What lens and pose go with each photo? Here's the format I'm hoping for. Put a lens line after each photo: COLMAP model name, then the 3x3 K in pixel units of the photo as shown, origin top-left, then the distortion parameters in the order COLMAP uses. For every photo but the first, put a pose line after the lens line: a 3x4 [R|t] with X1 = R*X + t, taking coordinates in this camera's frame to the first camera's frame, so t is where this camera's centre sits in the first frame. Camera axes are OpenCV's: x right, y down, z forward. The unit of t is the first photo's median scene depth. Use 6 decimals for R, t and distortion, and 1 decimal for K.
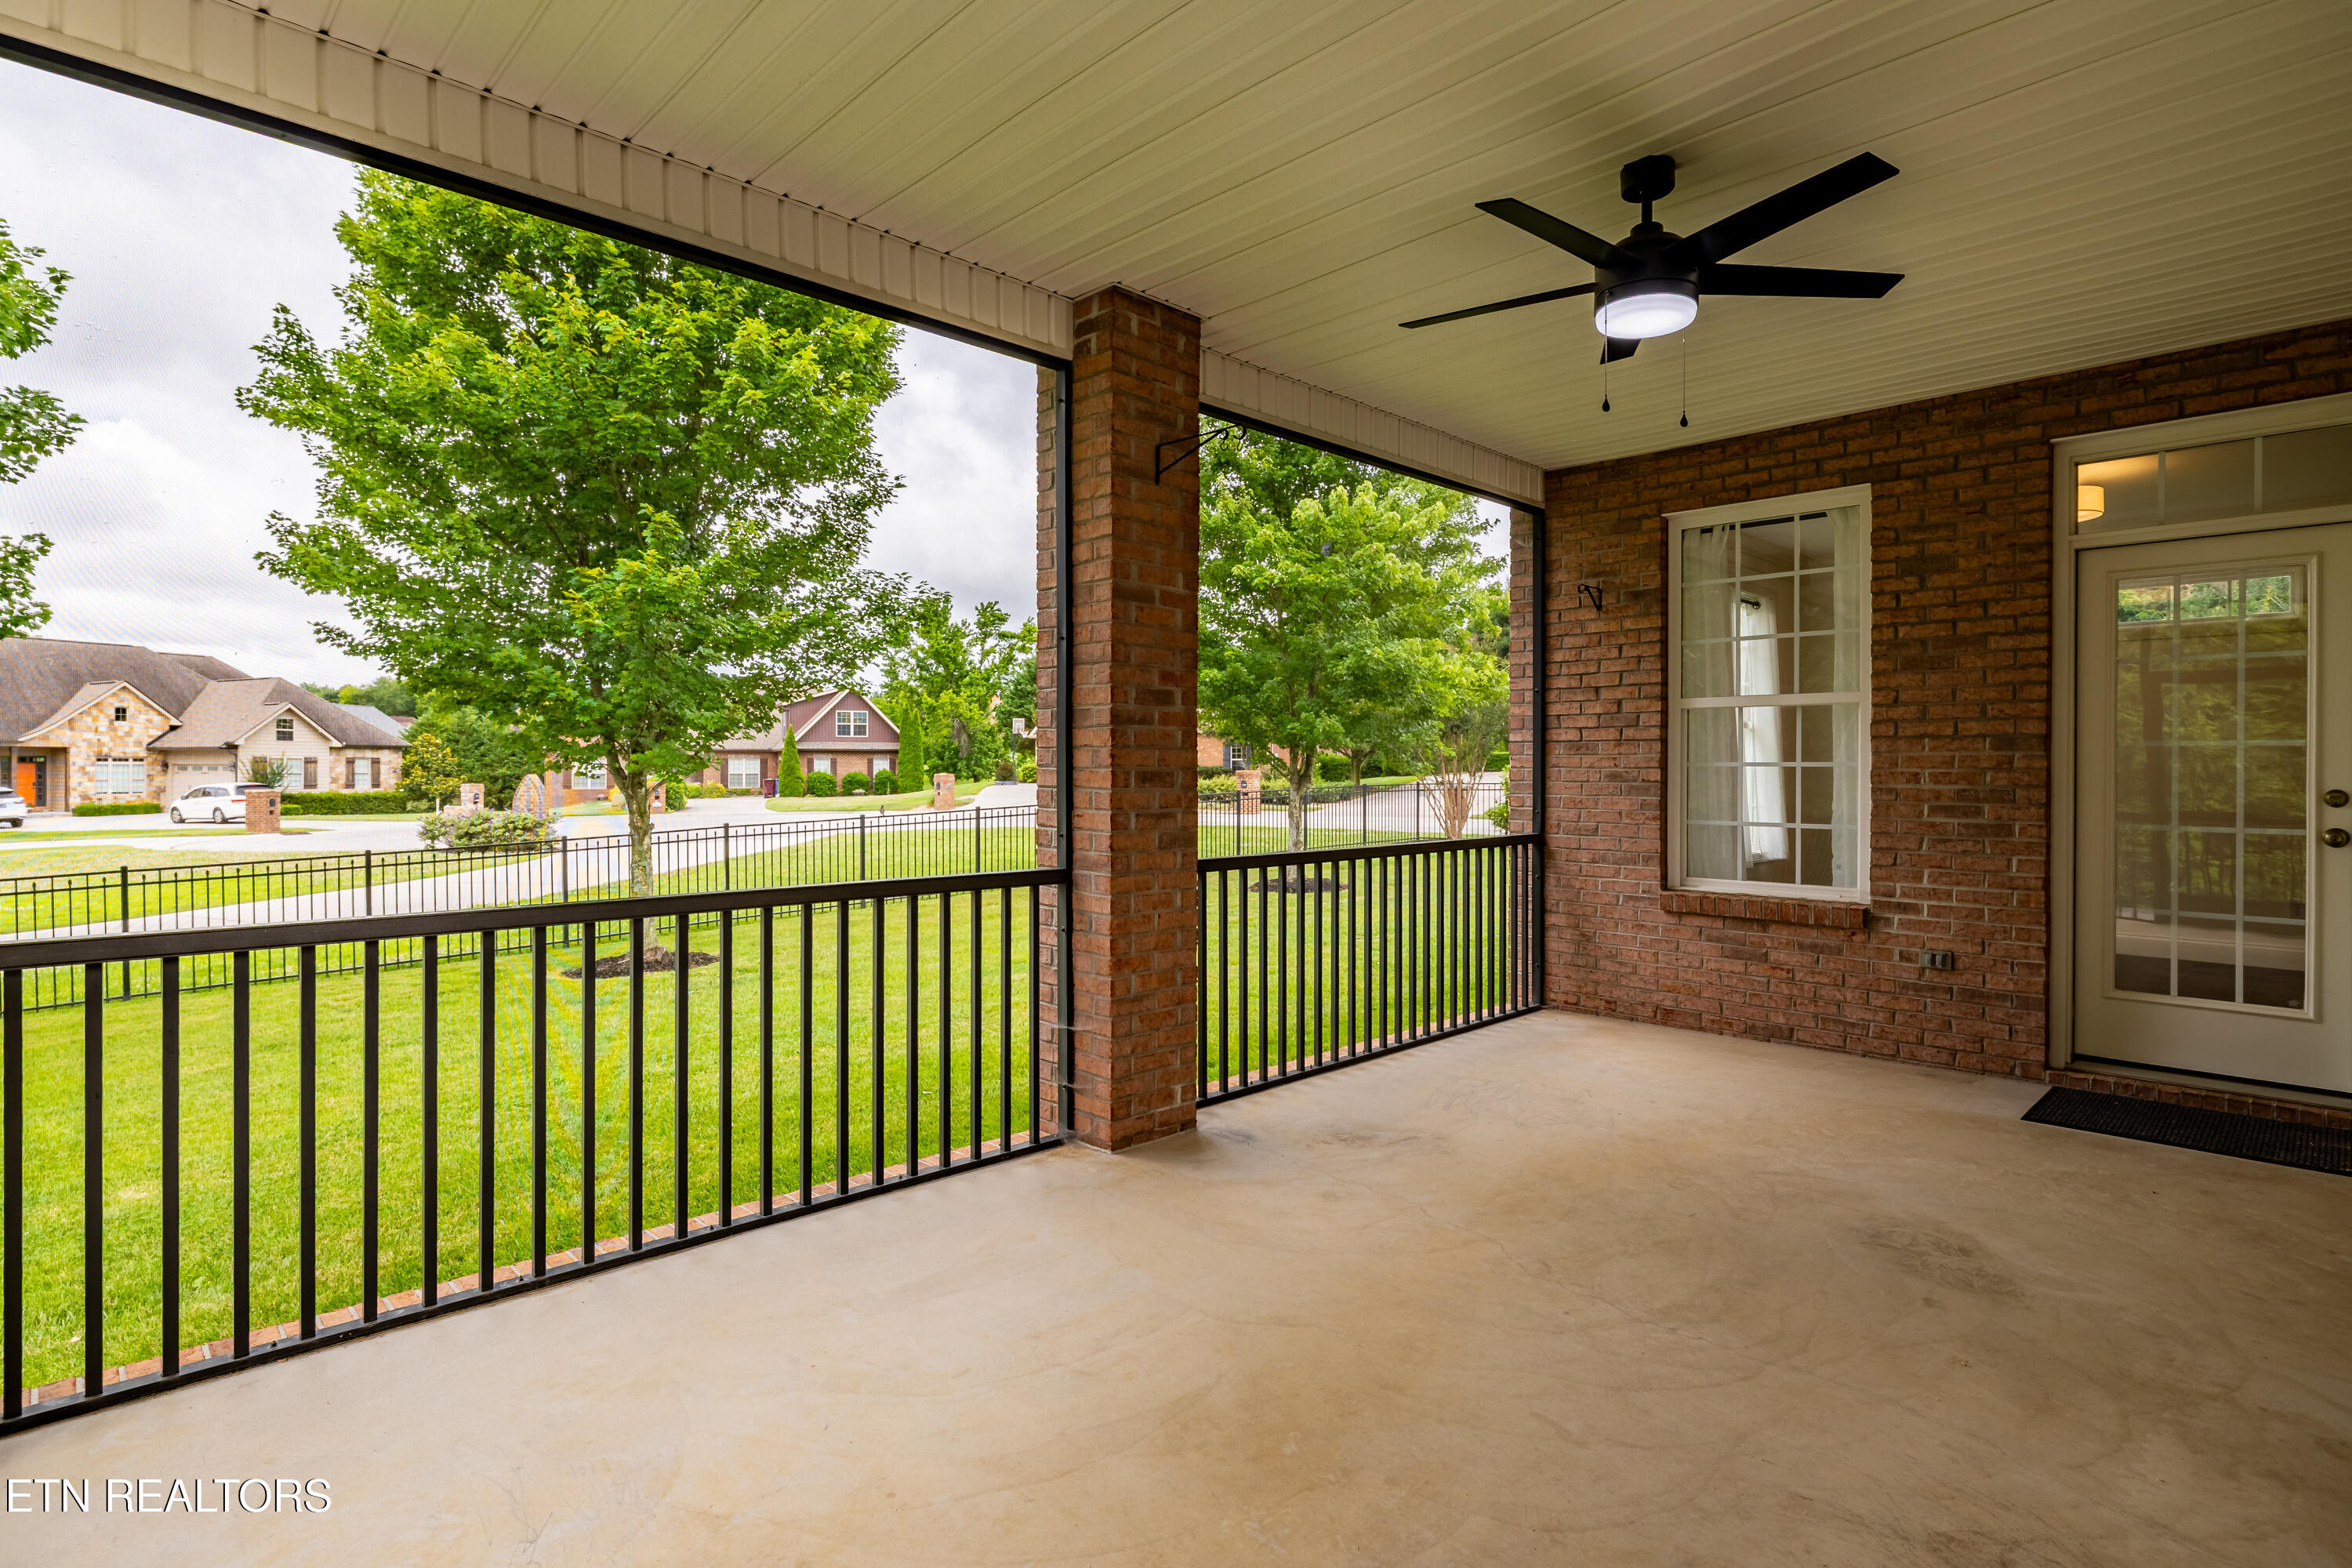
lens RADIAL K [[1170.3, 0, 1175.5], [0, 1170.3, 769.6], [0, 0, 1]] dist [0.004871, 0.001500]
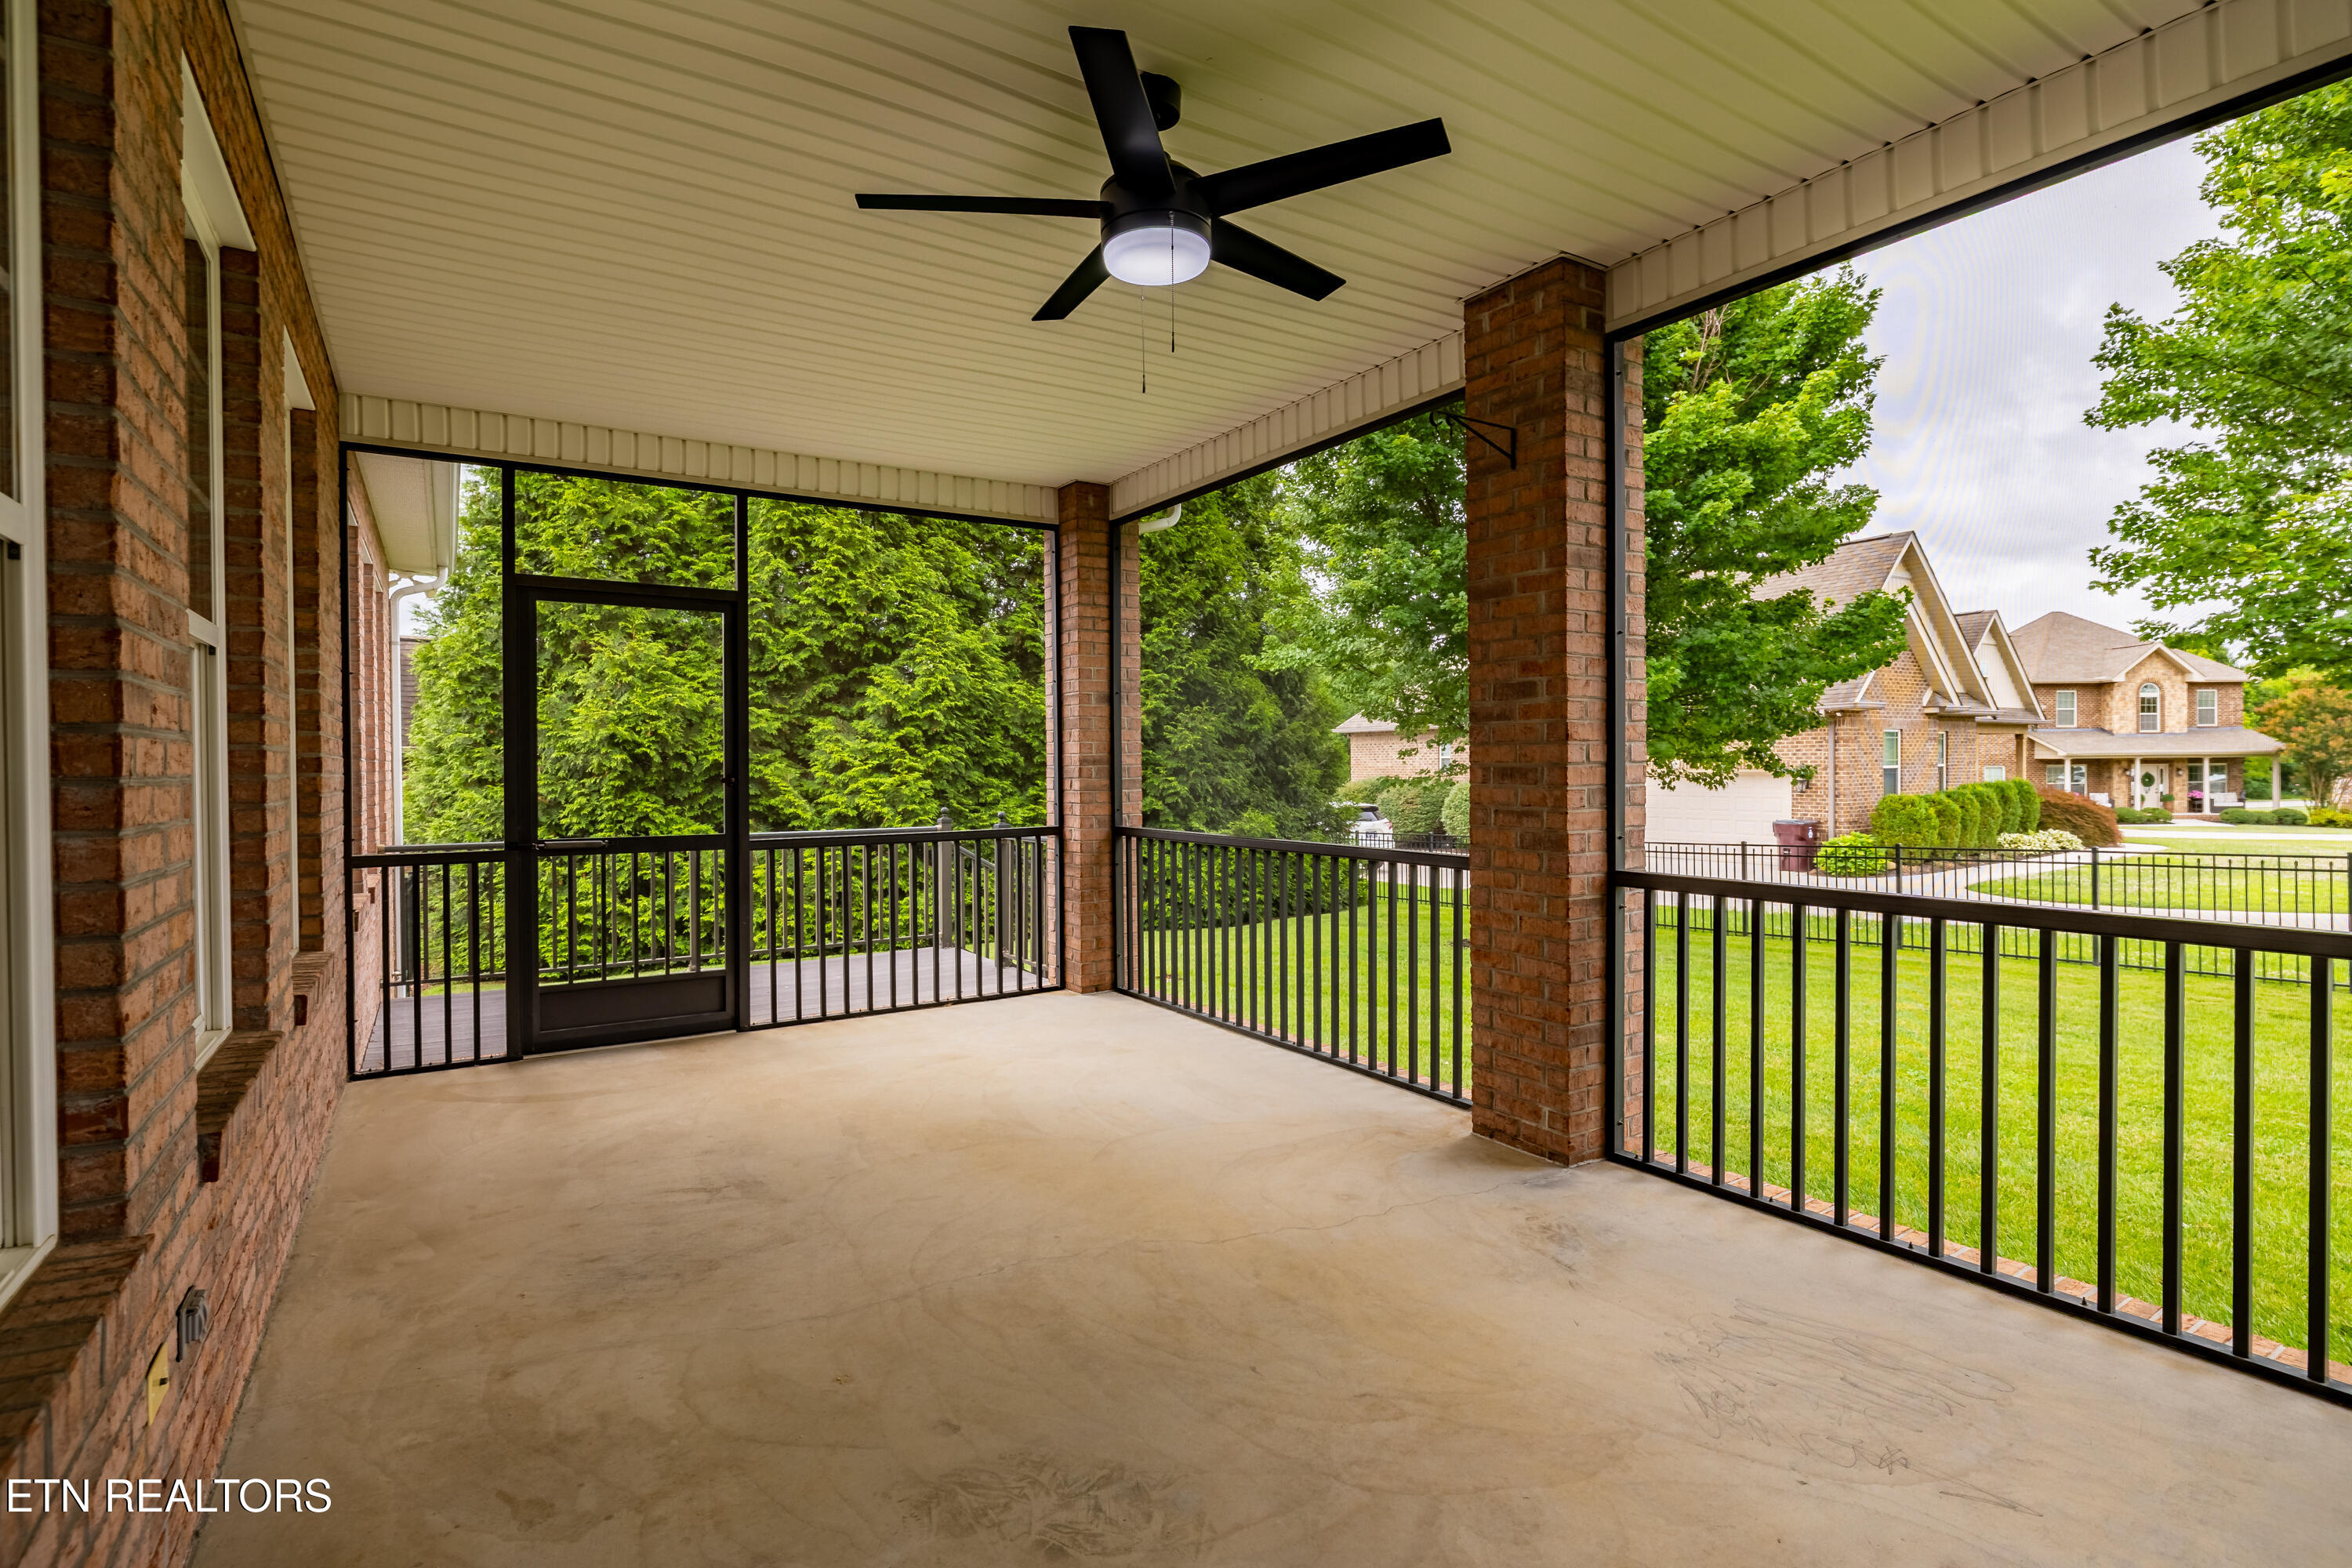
lens RADIAL K [[1141.6, 0, 1176.0], [0, 1141.6, 784.0], [0, 0, 1]] dist [0.000680, -0.000098]
pose [[-0.207715, 0.010102, -0.978137, 1.047471], [0.005066, 0.999944, 0.009252, 0.005221], [0.978176, -0.003033, -0.207754, 1.006073]]
